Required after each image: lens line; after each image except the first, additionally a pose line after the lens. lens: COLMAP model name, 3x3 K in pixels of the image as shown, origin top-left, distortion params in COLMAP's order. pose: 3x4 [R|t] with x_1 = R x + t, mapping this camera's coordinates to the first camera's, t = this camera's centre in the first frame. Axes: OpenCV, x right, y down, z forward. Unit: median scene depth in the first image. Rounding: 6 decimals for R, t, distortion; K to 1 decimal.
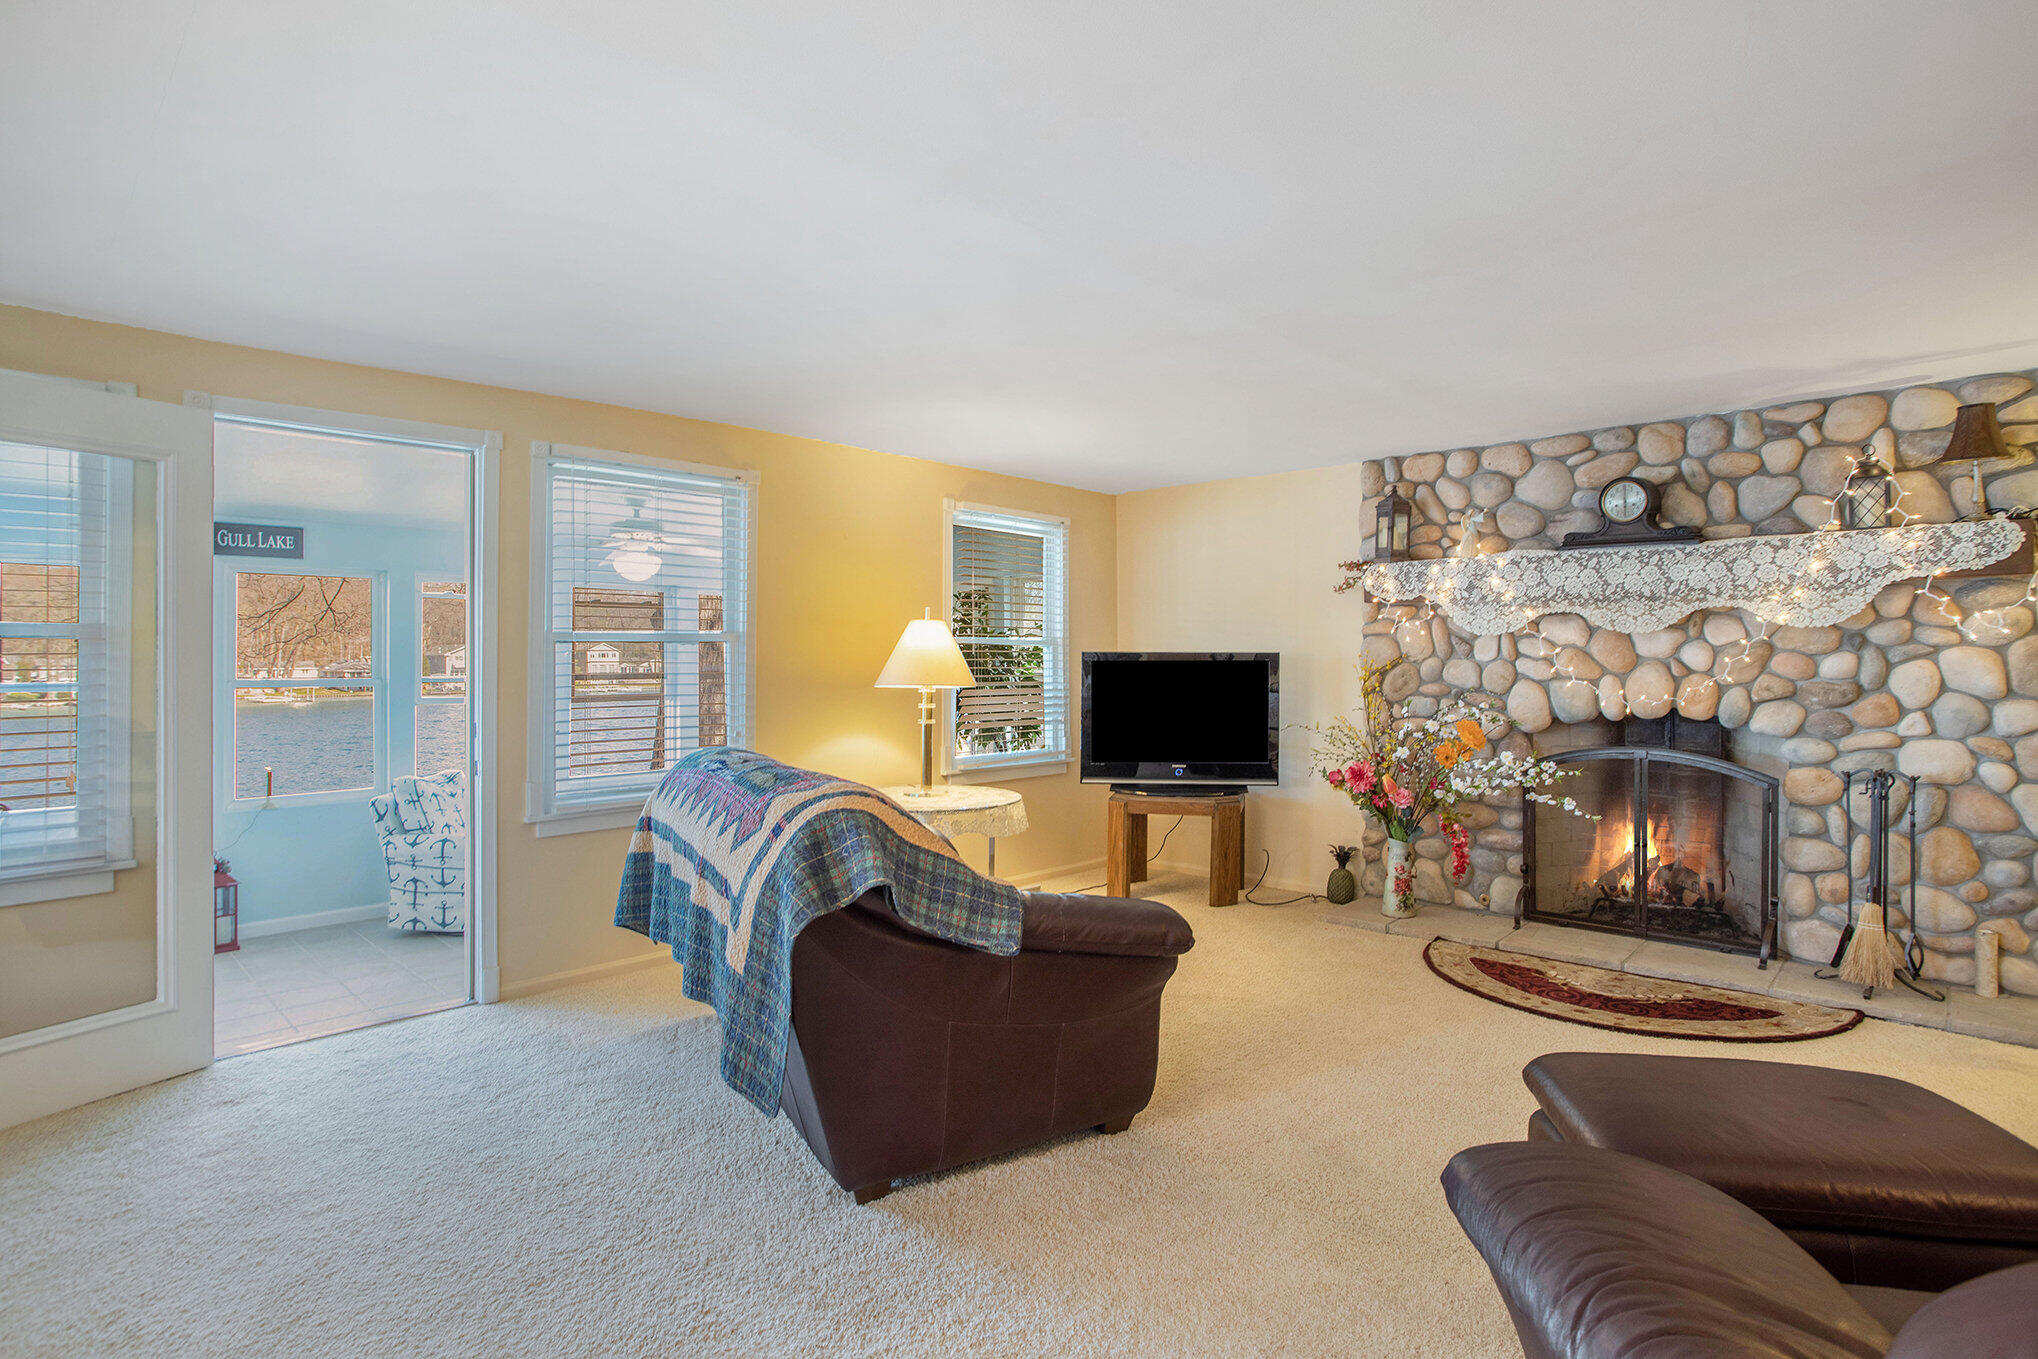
lens RADIAL K [[1019.8, 0, 1008.8], [0, 1019.8, 653.1], [0, 0, 1]] dist [-0.076874, 0.031669]
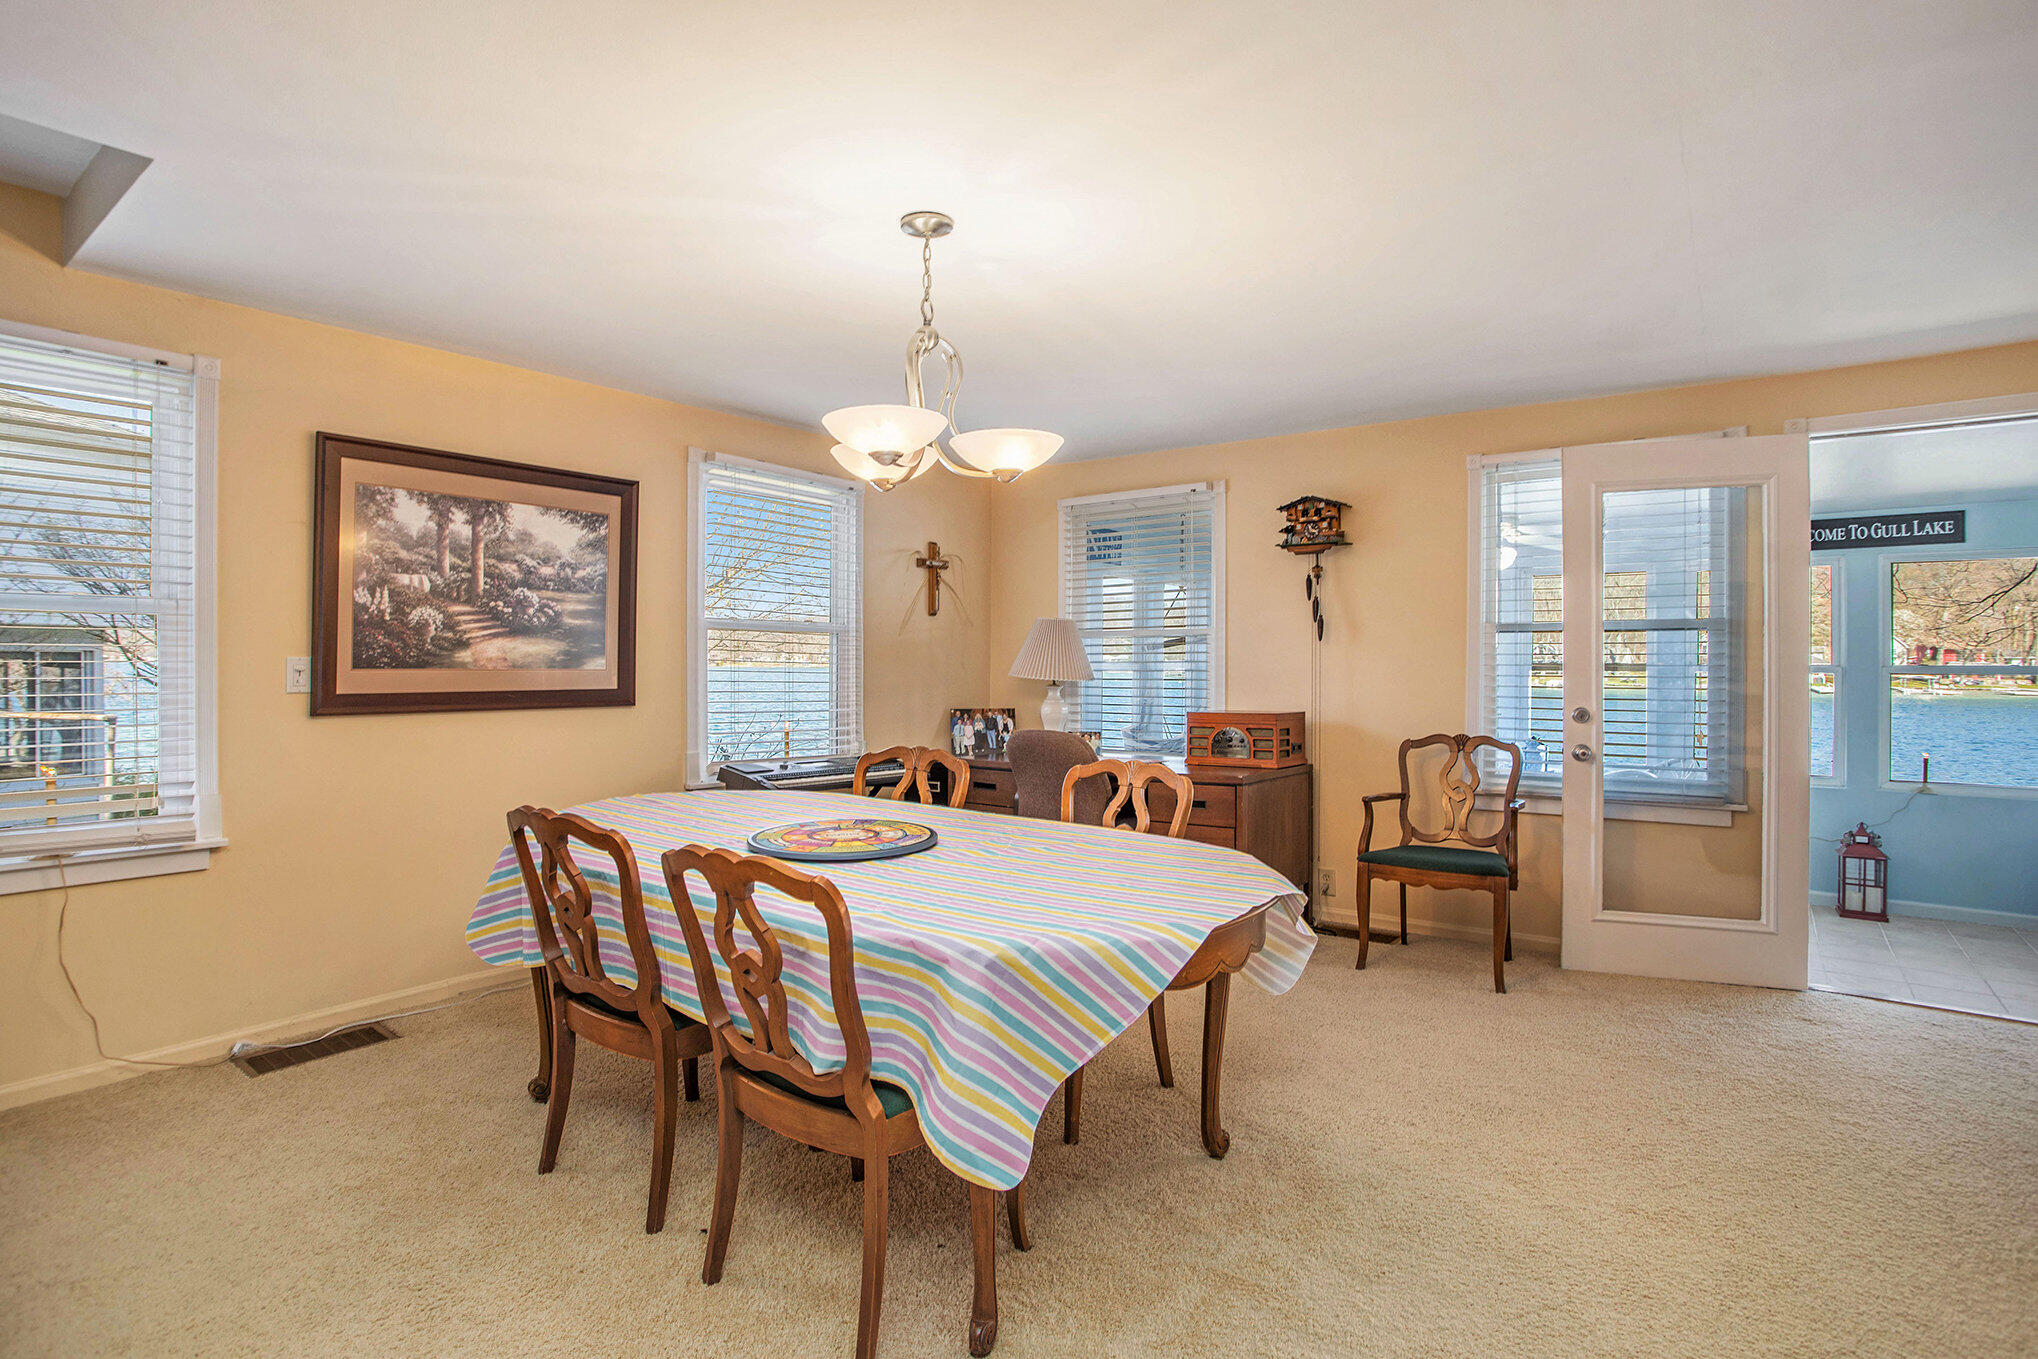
lens RADIAL K [[1019.8, 0, 1008.8], [0, 1019.8, 653.1], [0, 0, 1]] dist [-0.076874, 0.031669]
pose [[0.112555, 0.006210, -0.993626, 0.254647], [0.007132, 0.999950, 0.007057, 0.000656], [0.993620, -0.007881, 0.112505, -0.085404]]
